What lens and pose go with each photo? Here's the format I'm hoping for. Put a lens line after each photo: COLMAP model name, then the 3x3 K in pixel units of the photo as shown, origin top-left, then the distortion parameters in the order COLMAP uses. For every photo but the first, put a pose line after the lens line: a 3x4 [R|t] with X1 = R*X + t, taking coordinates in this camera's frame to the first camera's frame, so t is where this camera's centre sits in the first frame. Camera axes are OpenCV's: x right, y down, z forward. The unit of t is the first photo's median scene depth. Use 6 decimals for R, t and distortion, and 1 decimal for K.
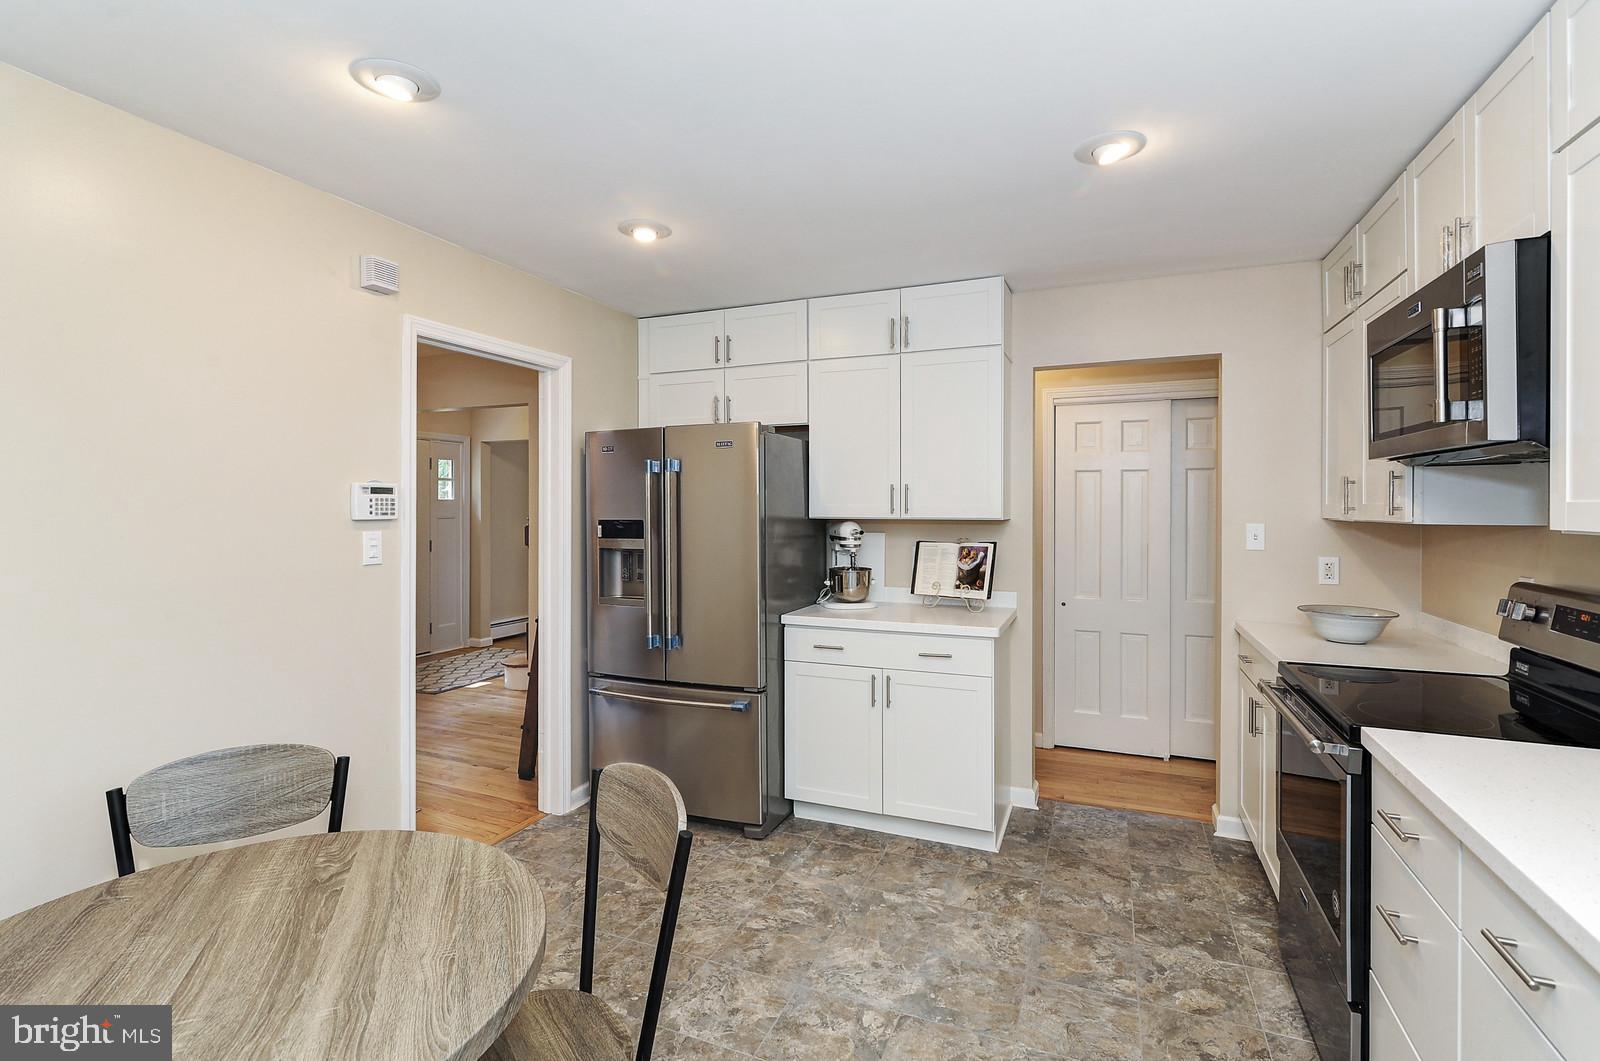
lens RADIAL K [[732.8, 0, 798.1], [0, 732.8, 507.9], [0, 0, 1]] dist [-0.002128, -0.000069]
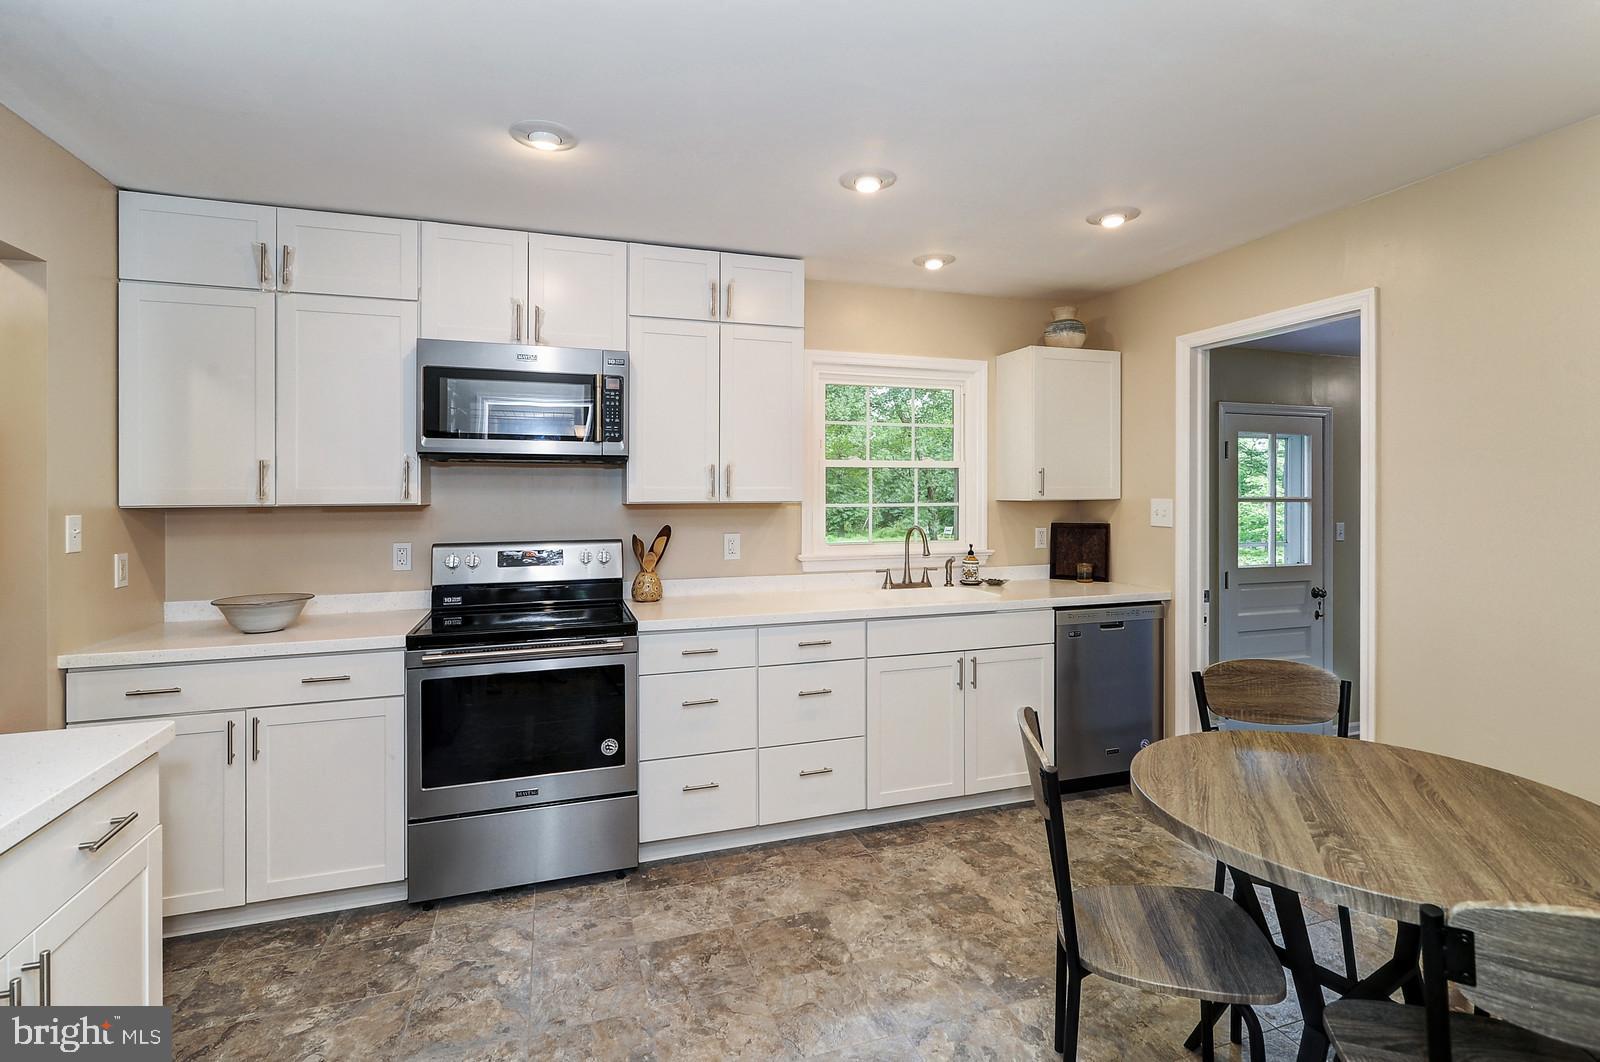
lens RADIAL K [[750.0, 0, 796.4], [0, 750.0, 493.2], [0, 0, 1]] dist [-0.000602, 0.000187]
pose [[-0.653294, 0.003981, 0.757094, -0.465489], [0.005725, 0.999984, -0.000318, 0.003824], [-0.757083, 0.004127, -0.653306, 1.107831]]
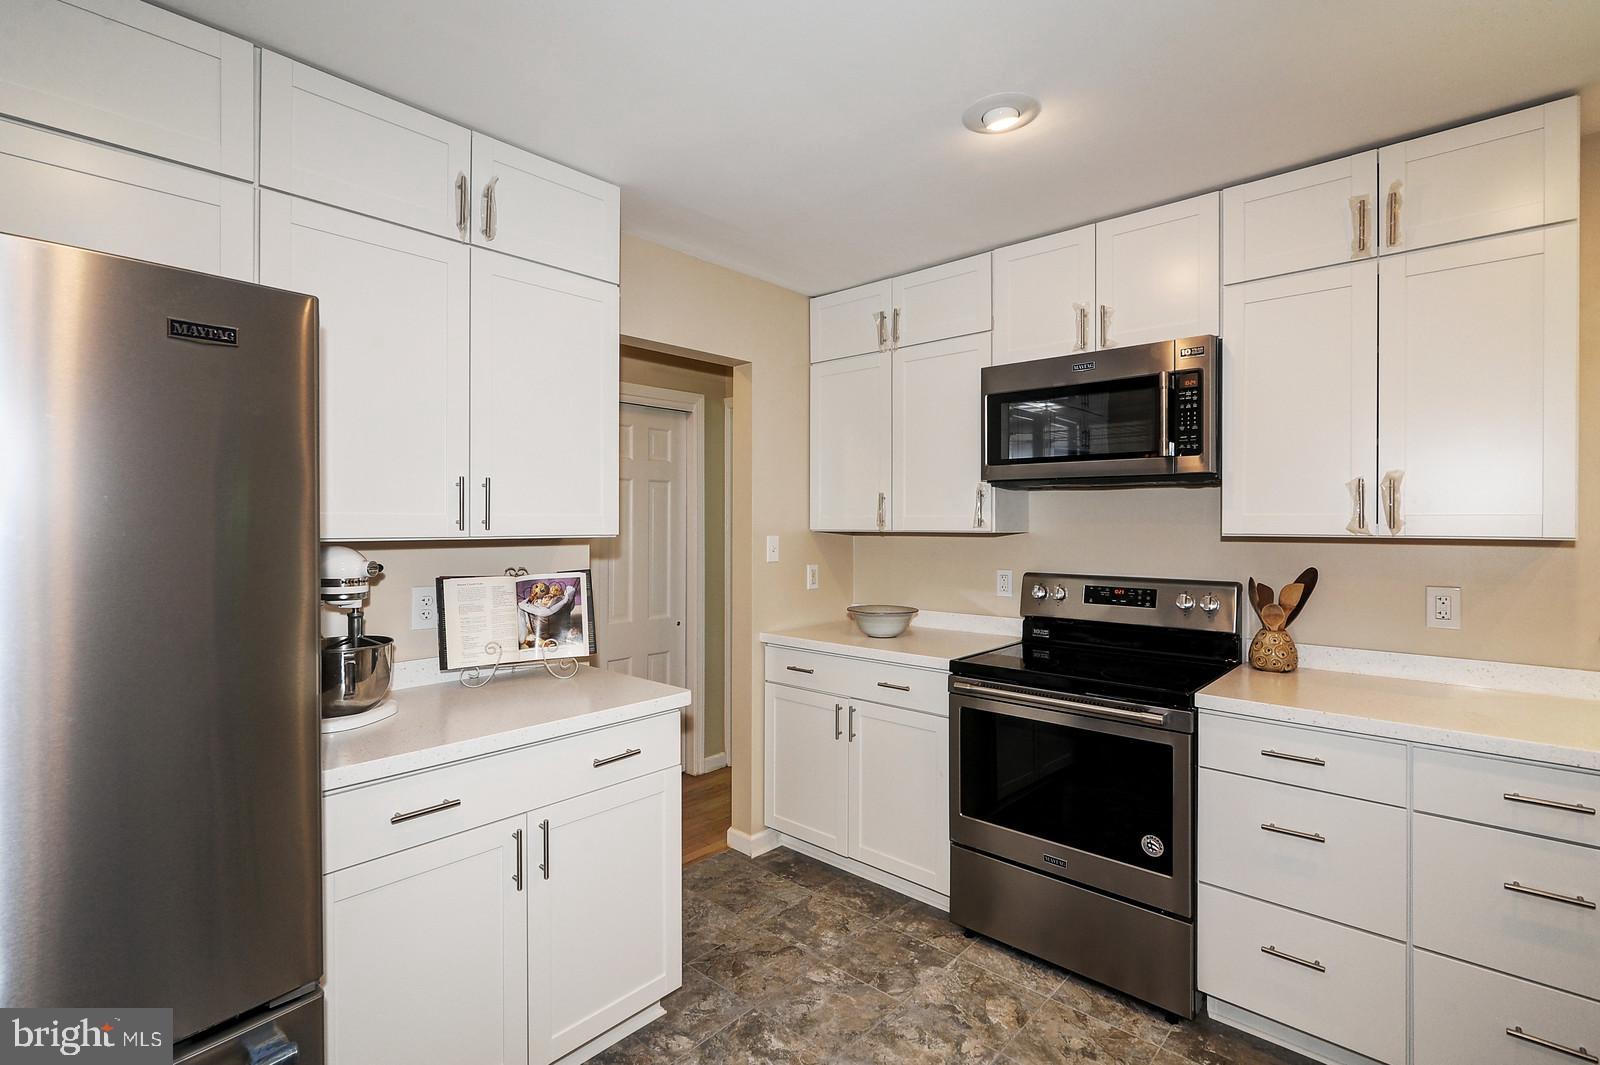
lens RADIAL K [[735.9, 0, 798.4], [0, 735.9, 520.1], [0, 0, 1]] dist [0.000295, -0.000413]
pose [[0.335654, 0.003884, 0.941977, -0.393305], [-0.000317, 0.999992, -0.004011, 0.003293], [-0.941985, 0.001048, 0.335653, 0.729086]]
